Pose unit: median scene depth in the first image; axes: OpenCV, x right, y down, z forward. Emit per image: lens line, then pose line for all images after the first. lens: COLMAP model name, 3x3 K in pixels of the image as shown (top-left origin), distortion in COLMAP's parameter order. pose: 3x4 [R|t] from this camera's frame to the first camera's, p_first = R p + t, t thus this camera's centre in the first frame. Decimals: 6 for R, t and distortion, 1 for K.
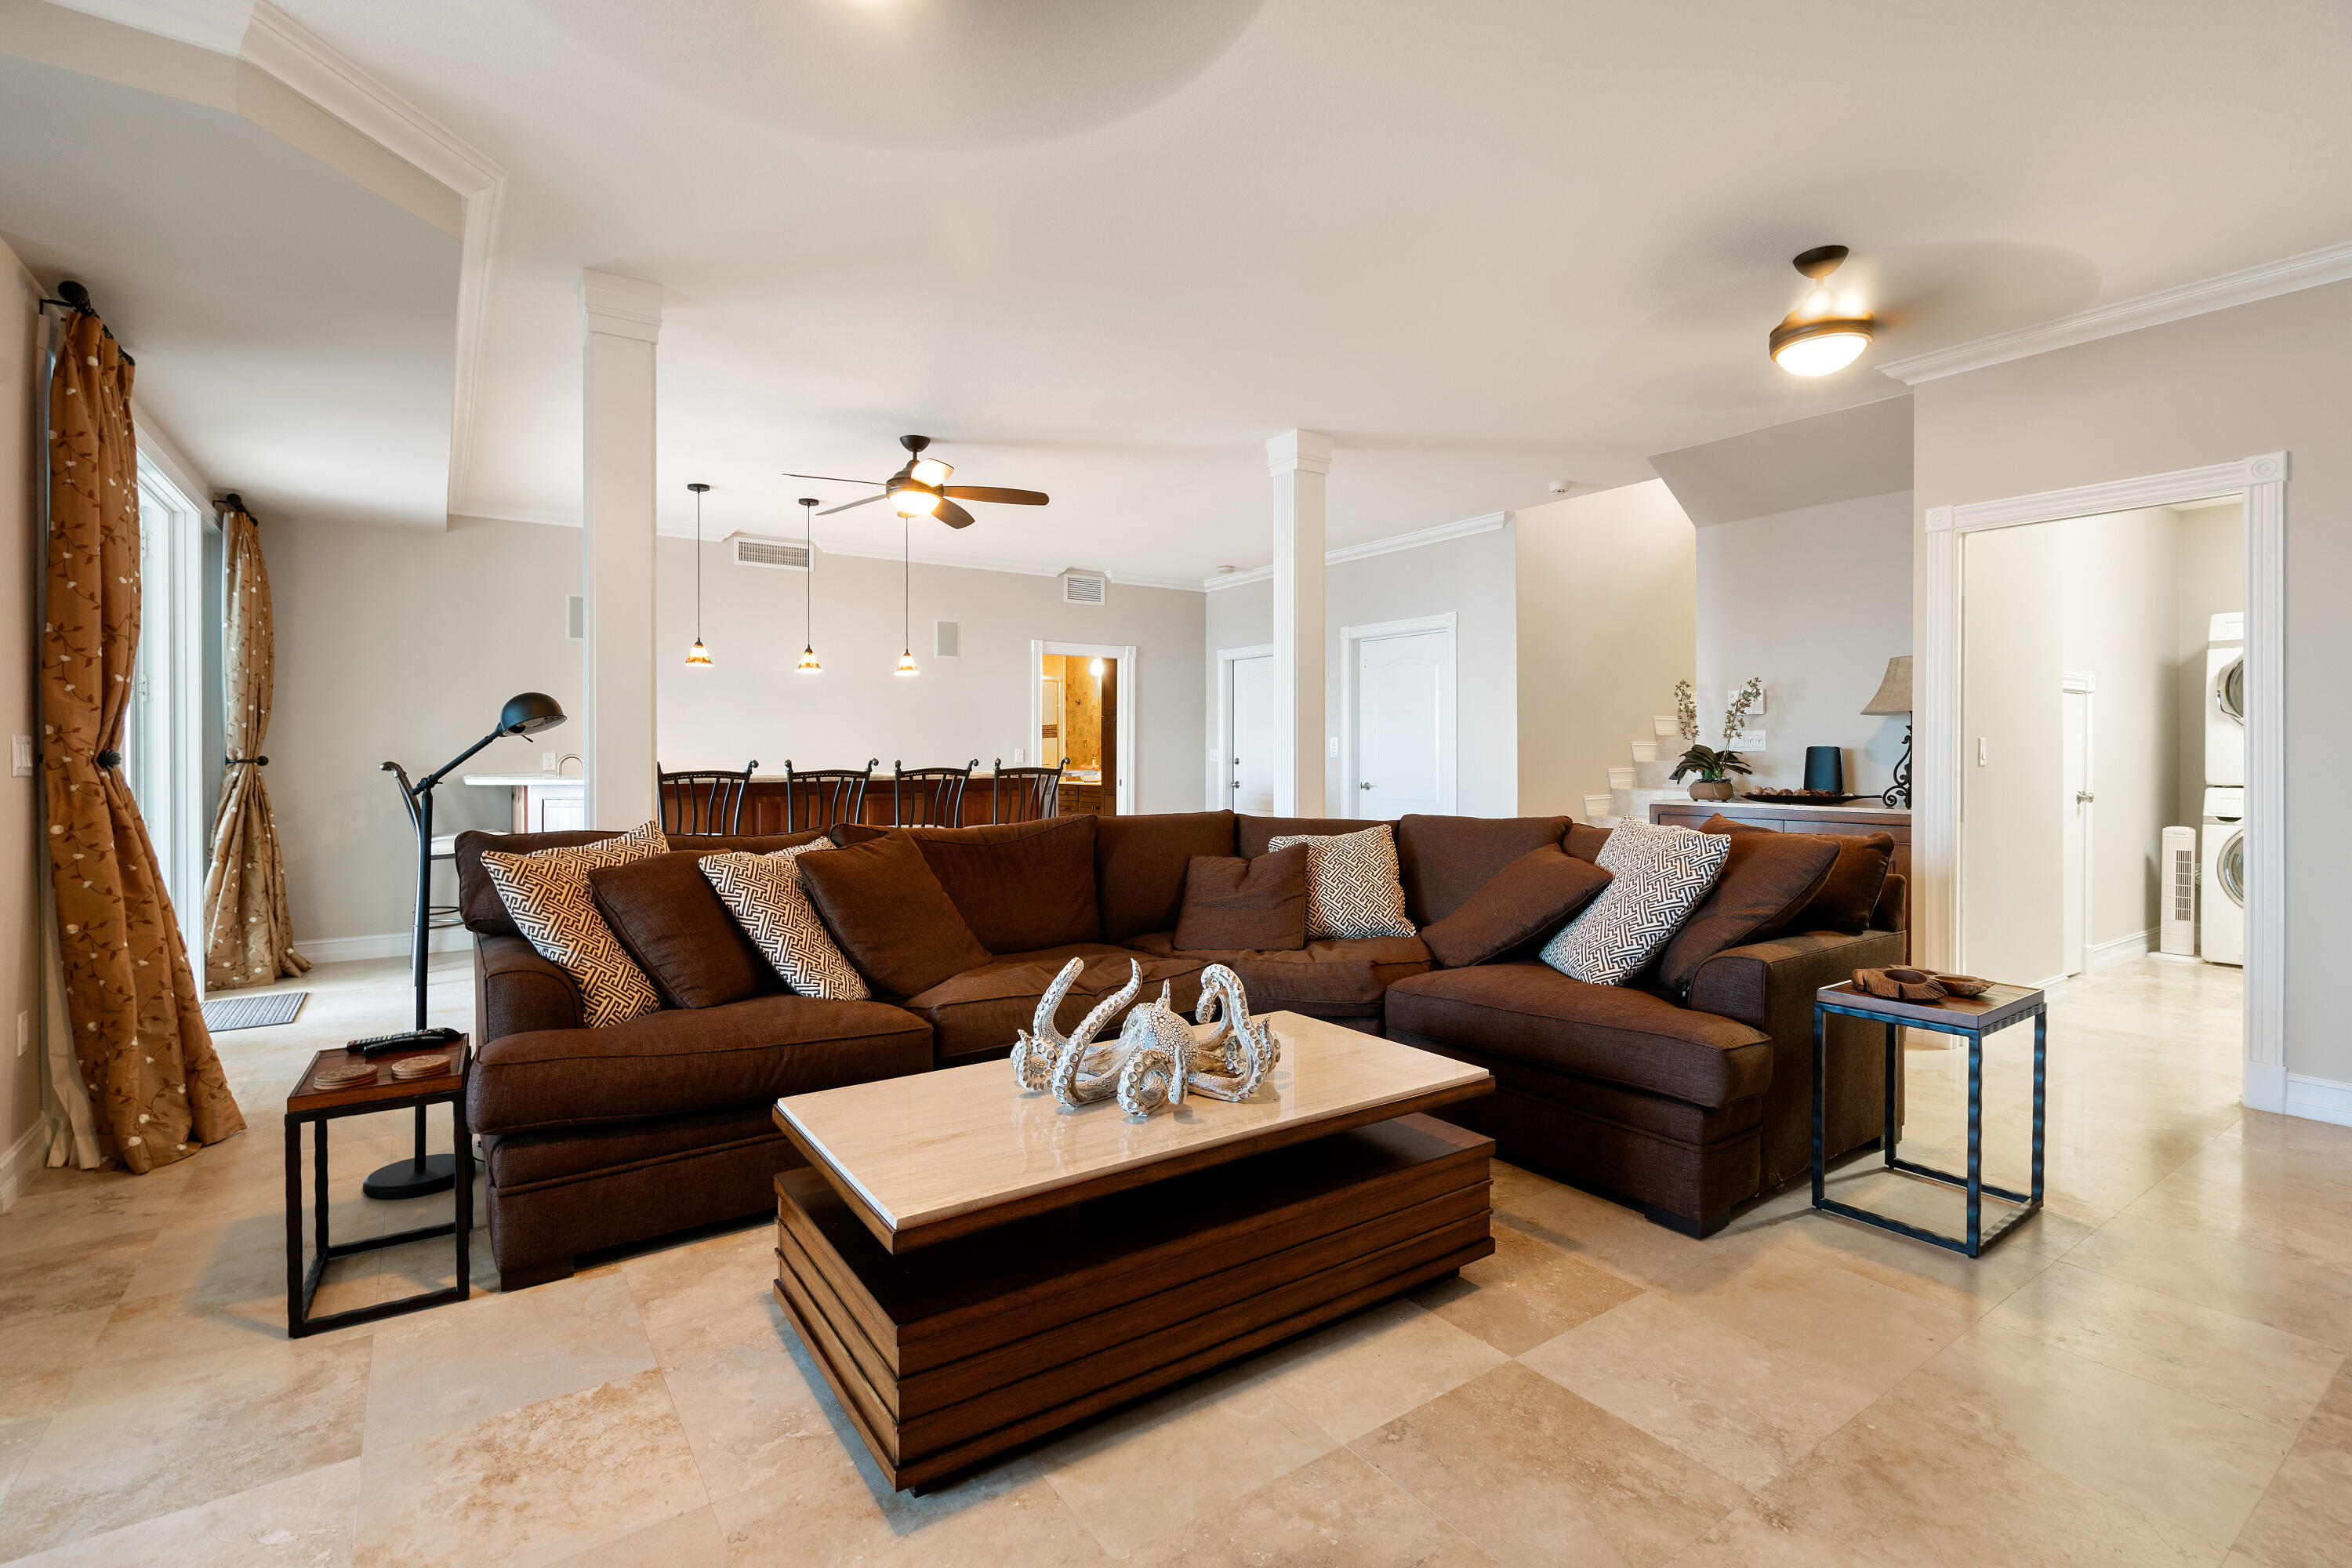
lens RADIAL K [[1049.6, 0, 1168.8], [0, 1049.6, 762.9], [0, 0, 1]] dist [-0.002211, 0.000025]
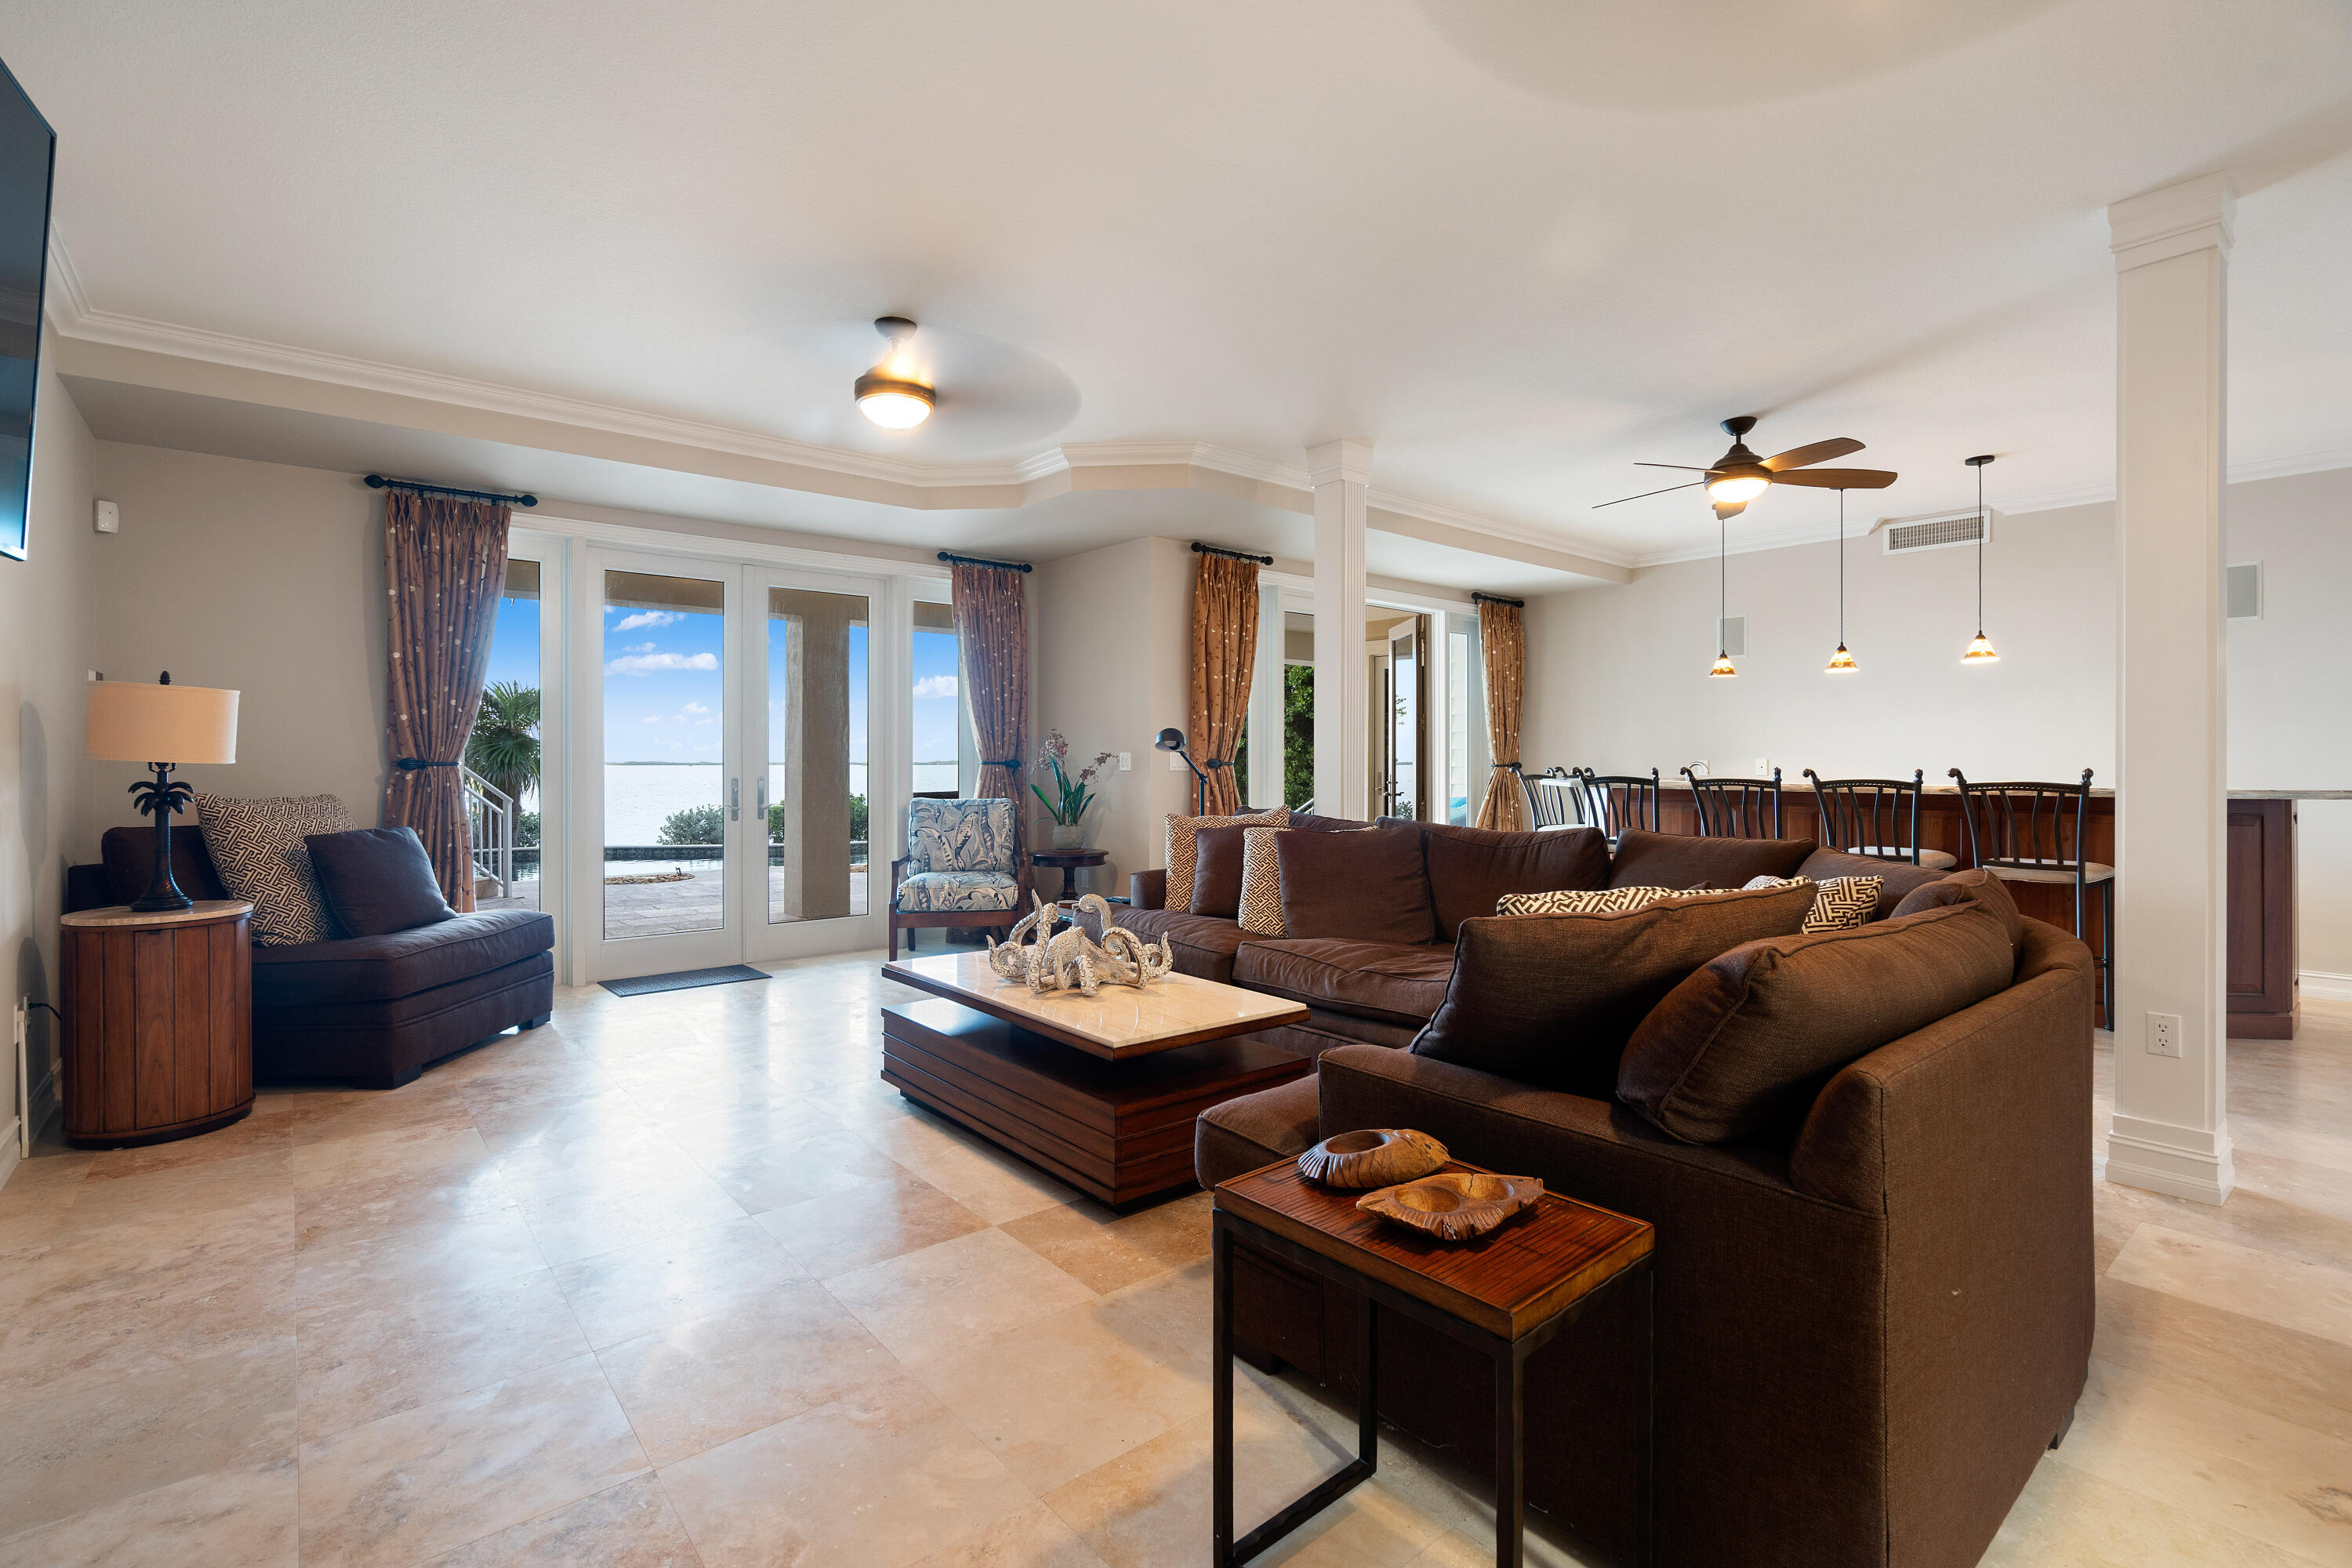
lens RADIAL K [[1049.6, 0, 1168.8], [0, 1049.6, 762.9], [0, 0, 1]] dist [-0.002211, 0.000025]
pose [[0.100474, 0.000005, -0.994940, 0.897341], [-0.006562, 0.999978, -0.000658, -0.005760], [0.994918, 0.006595, 0.100472, 0.586391]]
